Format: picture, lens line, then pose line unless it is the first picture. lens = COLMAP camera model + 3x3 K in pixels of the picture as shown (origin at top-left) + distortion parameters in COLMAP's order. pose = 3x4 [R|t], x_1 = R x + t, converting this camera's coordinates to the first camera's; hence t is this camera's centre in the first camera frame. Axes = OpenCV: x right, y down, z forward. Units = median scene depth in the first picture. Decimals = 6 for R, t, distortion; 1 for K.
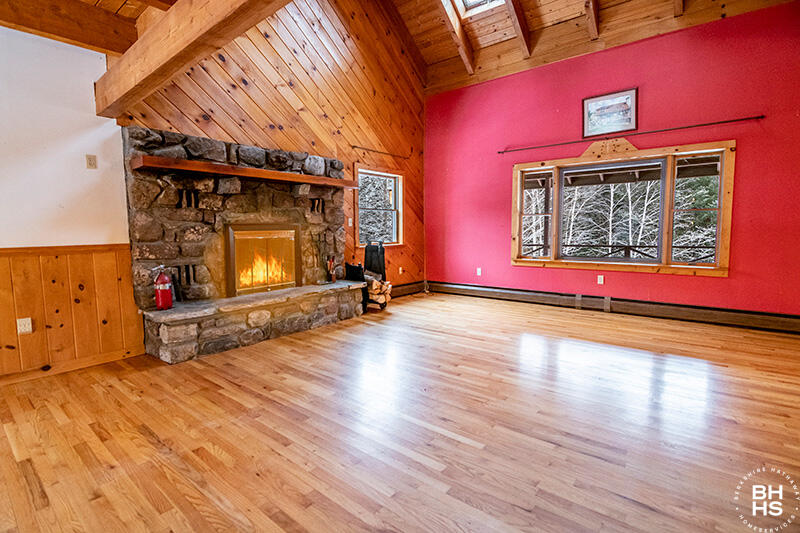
lens RADIAL K [[391.1, 0, 400.7], [0, 391.1, 264.8], [0, 0, 1]] dist [-0.013614, -0.001164]
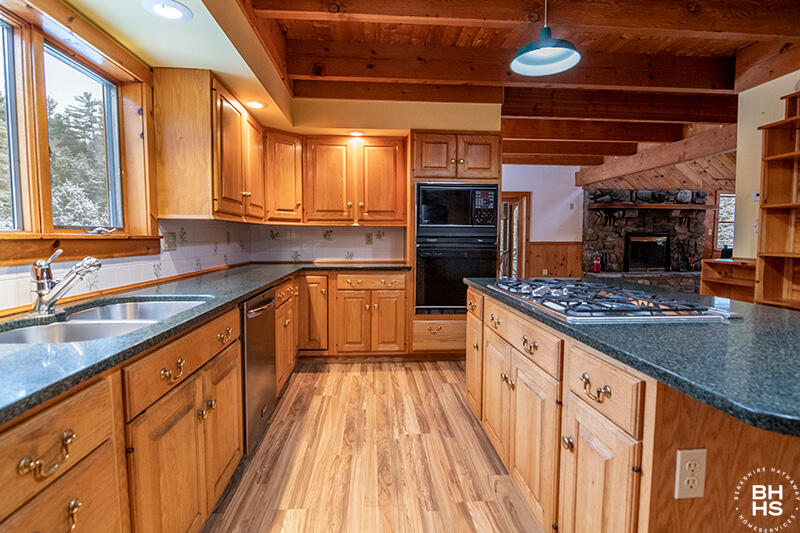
lens RADIAL K [[391.1, 0, 401.0], [0, 391.1, 259.9], [0, 0, 1]] dist [-0.013614, -0.001164]
pose [[0.683955, 0.060266, -0.727031, 0.173298], [-0.077829, 0.996922, 0.009421, 0.086633], [0.725361, 0.050141, 0.686540, -1.016620]]
